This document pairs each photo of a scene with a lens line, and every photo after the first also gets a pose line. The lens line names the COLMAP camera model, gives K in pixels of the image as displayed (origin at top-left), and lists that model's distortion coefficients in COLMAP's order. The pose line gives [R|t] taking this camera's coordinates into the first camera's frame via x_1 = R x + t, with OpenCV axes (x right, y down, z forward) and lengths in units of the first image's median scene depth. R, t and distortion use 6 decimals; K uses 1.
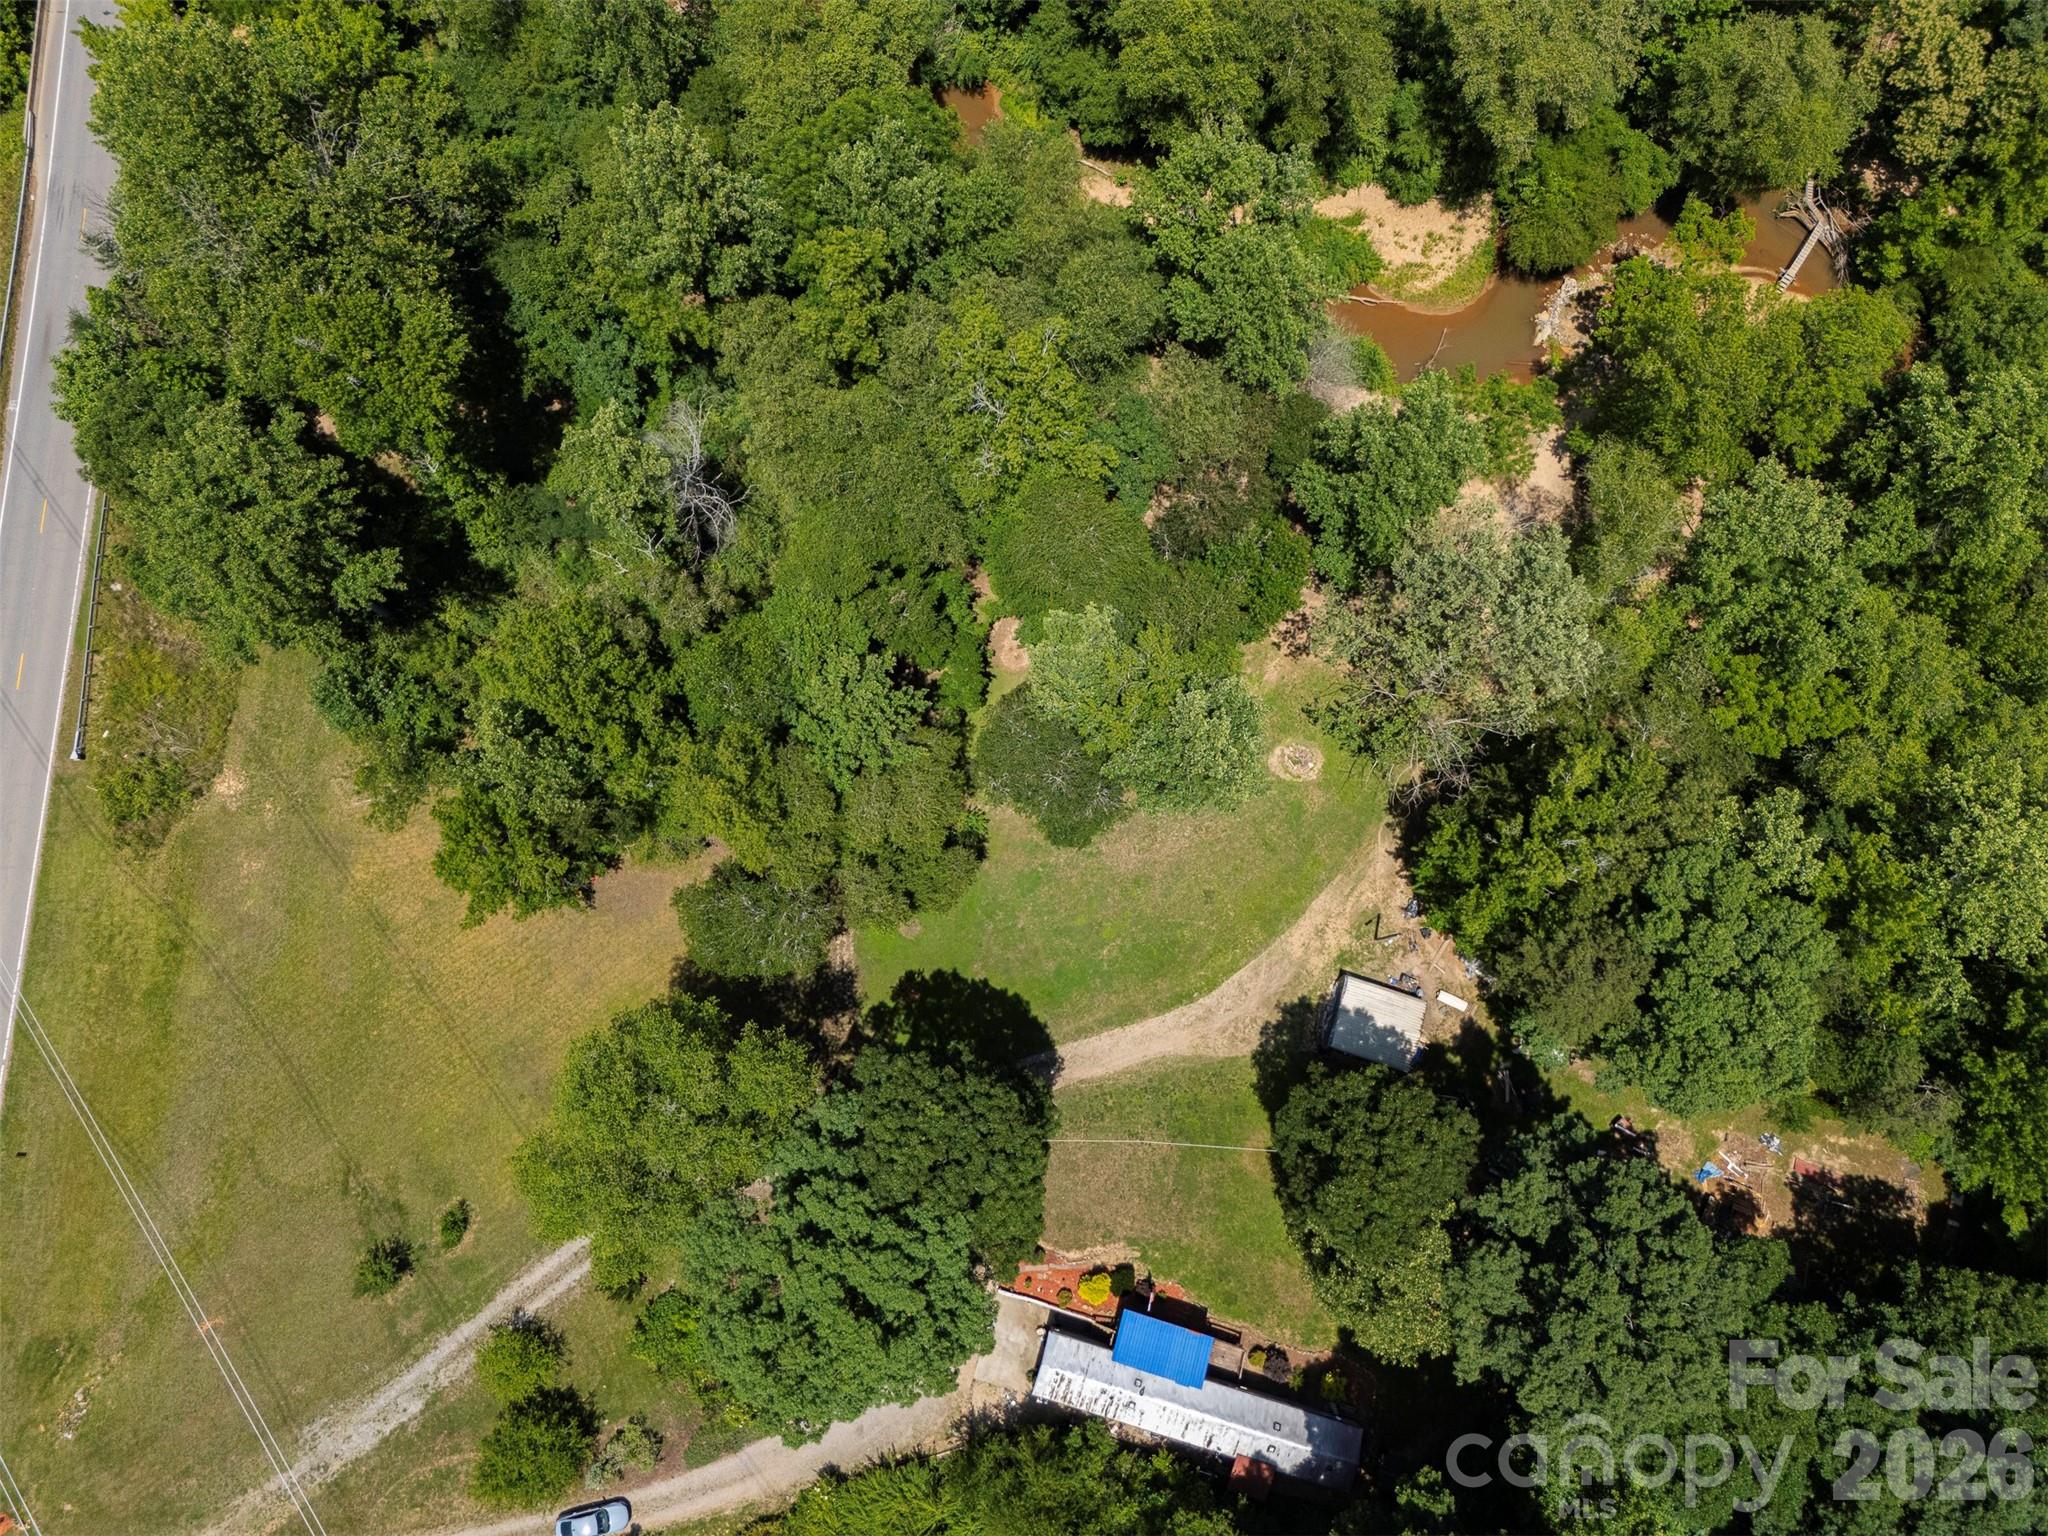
lens RADIAL K [[1551.0, 0, 1024.0], [0, 1551.0, 768.0], [0, 0, 1]] dist [0.038903, -0.003297]
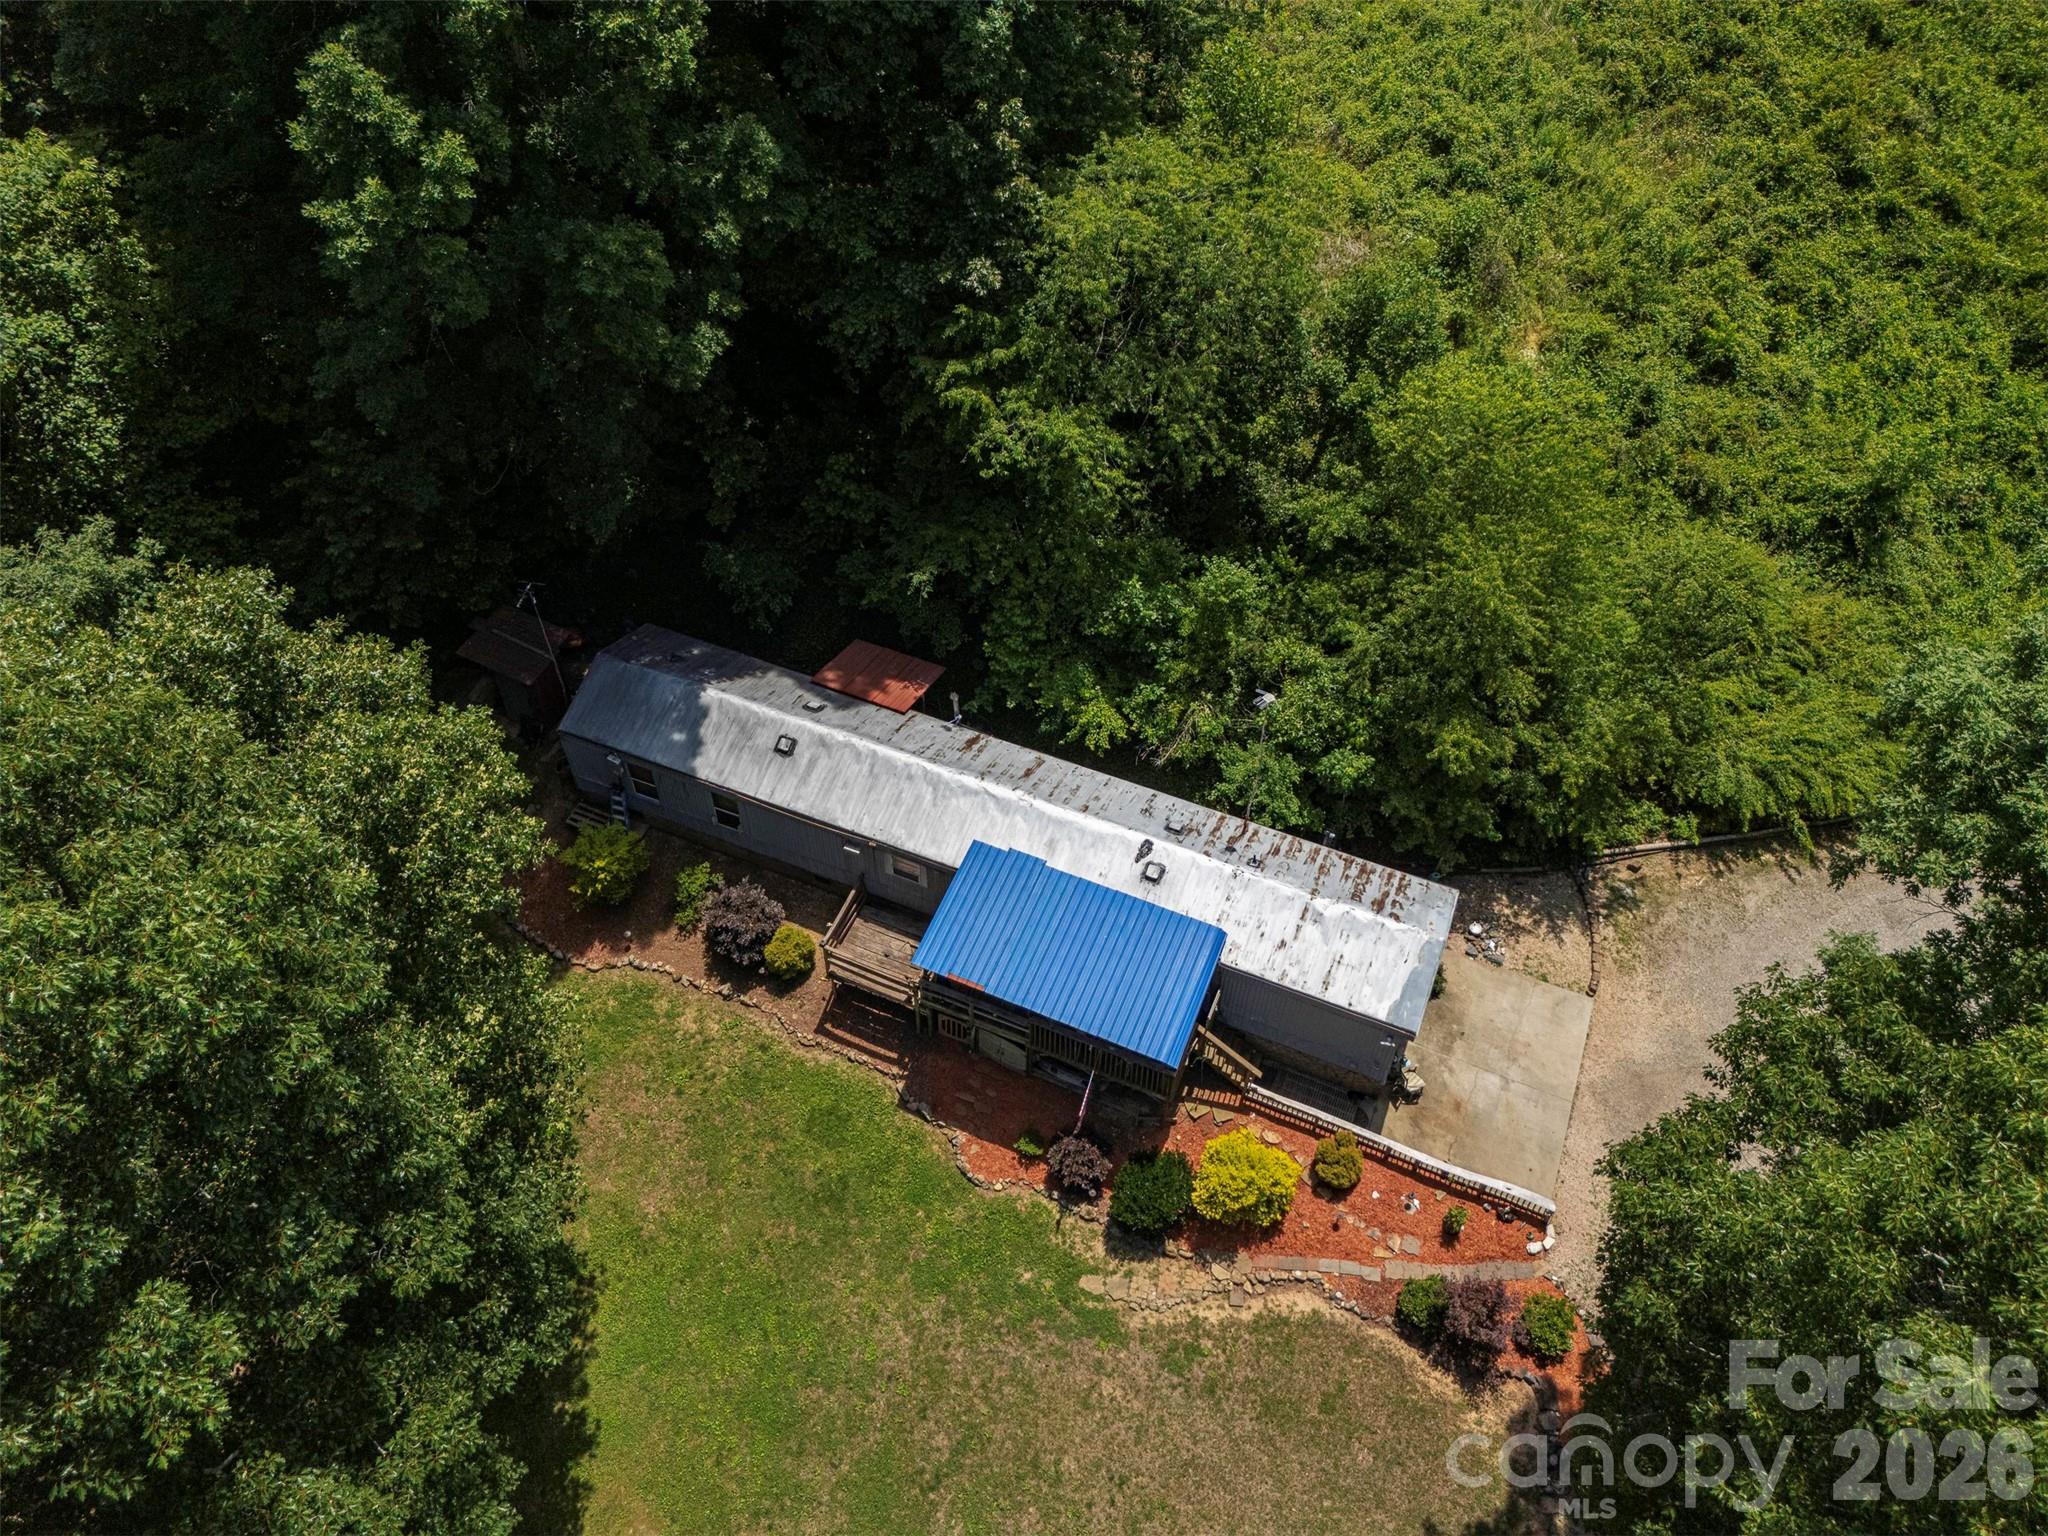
lens RADIAL K [[1551.0, 0, 1024.0], [0, 1551.0, 768.0], [0, 0, 1]] dist [0.038903, -0.003297]
pose [[-0.993130, -0.112853, 0.030937, 0.067986], [0.095670, -0.630831, 0.770000, 0.105268], [-0.067381, 0.767670, 0.637294, 0.559657]]
